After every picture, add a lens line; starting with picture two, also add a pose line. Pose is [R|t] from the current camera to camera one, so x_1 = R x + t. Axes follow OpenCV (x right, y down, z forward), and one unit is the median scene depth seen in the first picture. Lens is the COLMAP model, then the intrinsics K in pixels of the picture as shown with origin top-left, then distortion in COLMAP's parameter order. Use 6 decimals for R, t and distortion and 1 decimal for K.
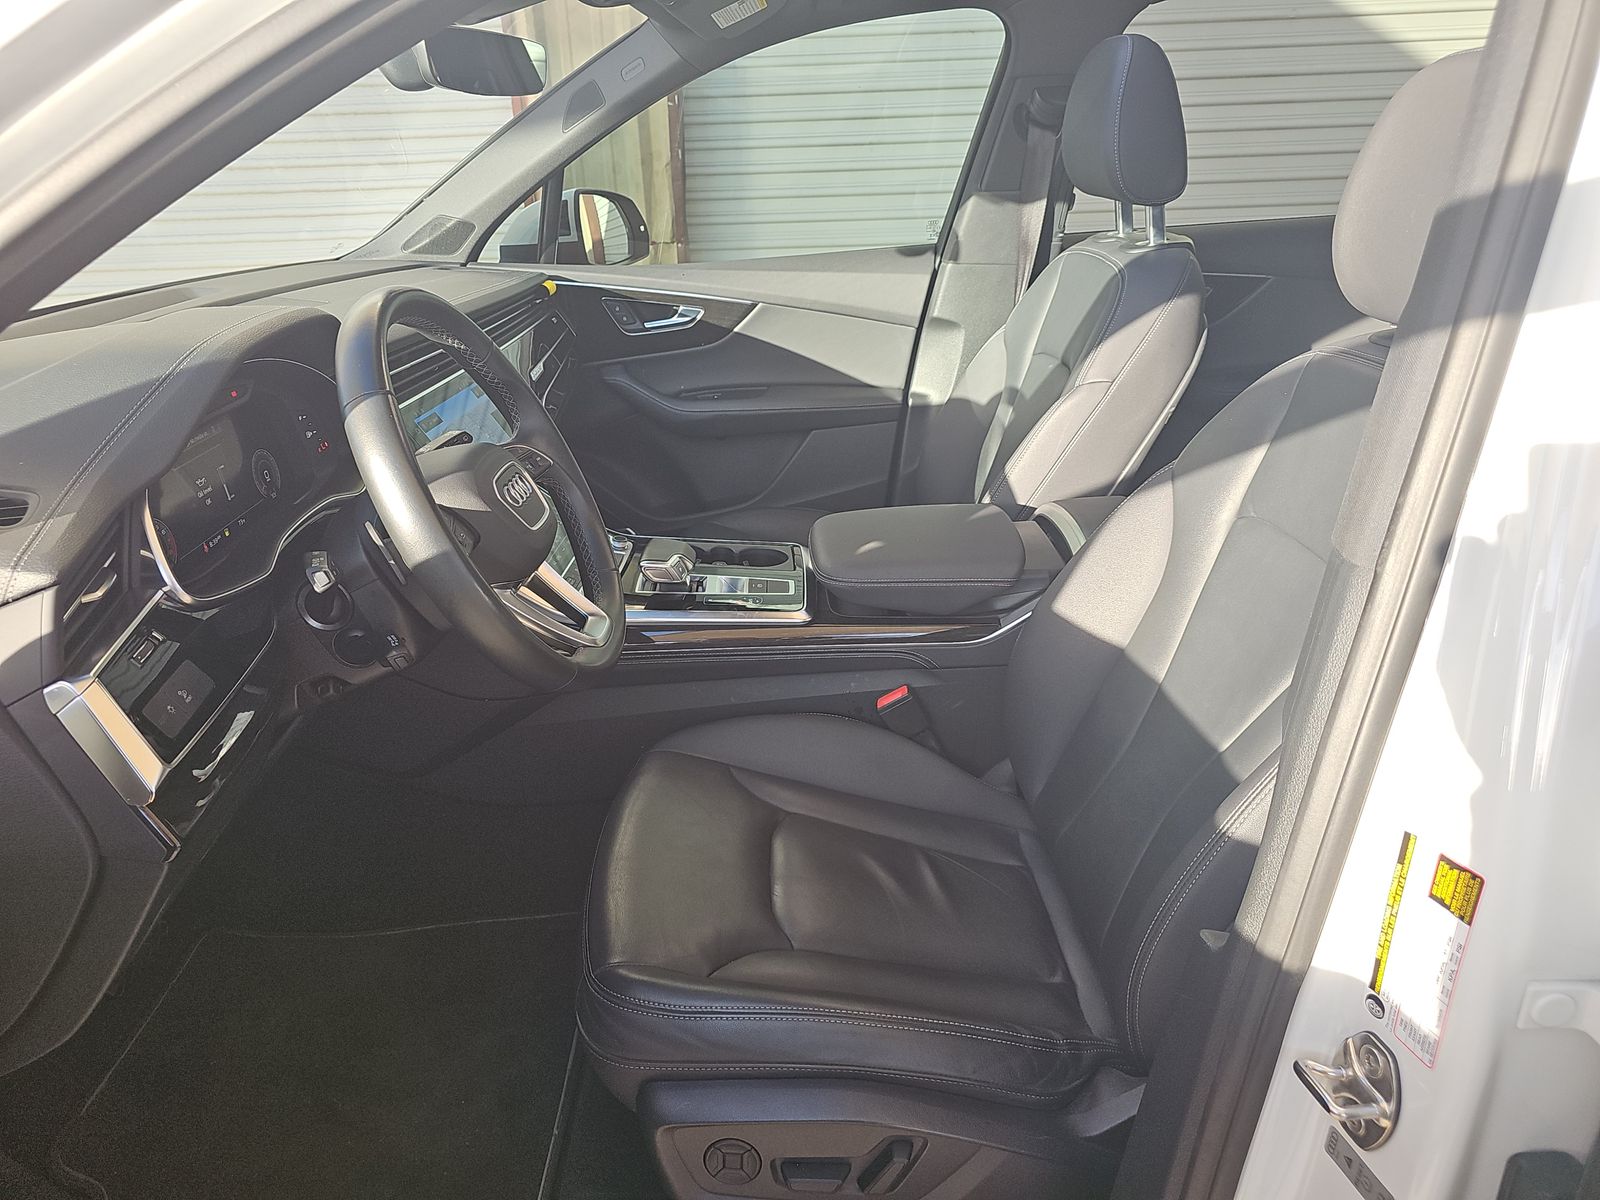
lens RADIAL K [[1100.1, 0, 795.9], [0, 1100.1, 607.6], [0, 0, 1]] dist [-0.001906, -0.007746]
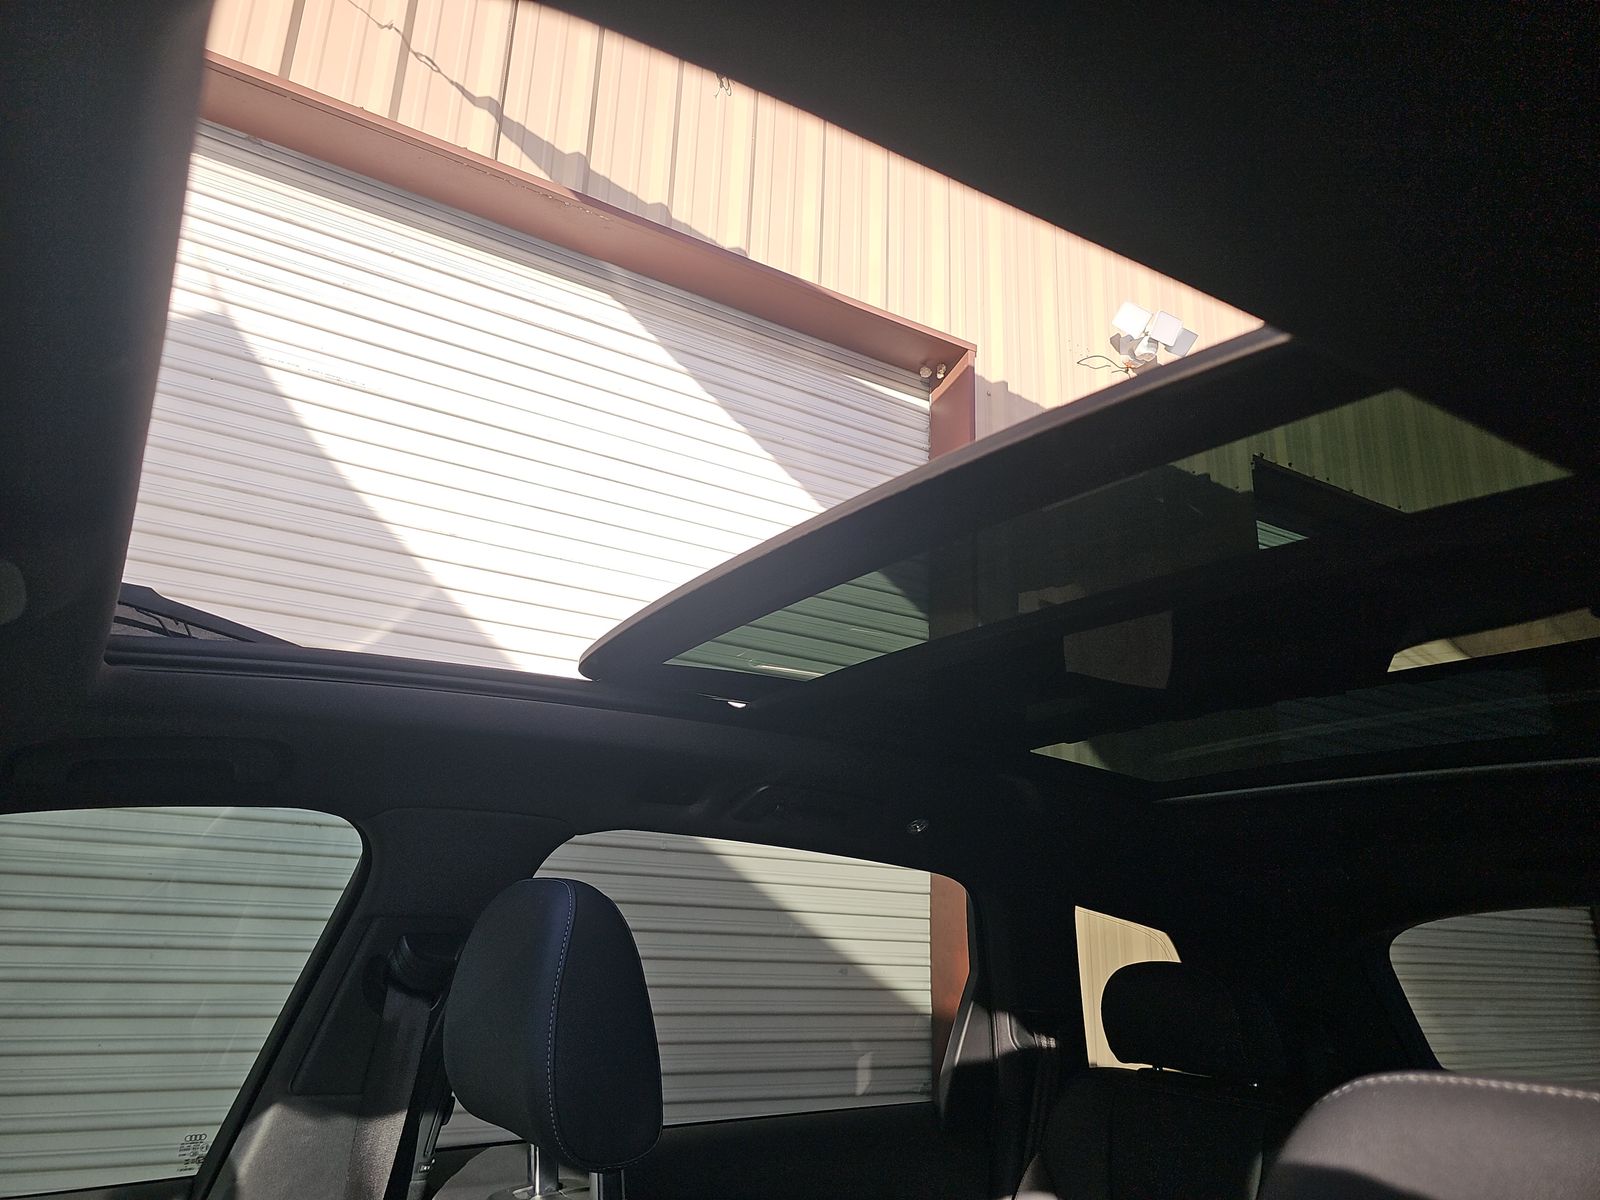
lens RADIAL K [[1100.1, 0, 797.0], [0, 1100.1, 600.2], [0, 0, 1]] dist [-0.001906, -0.007746]
pose [[0.860219, 0.214295, 0.462711, 0.075706], [0.122836, 0.793605, -0.595904, -0.210447], [-0.494909, 0.569446, 0.656351, 0.348222]]
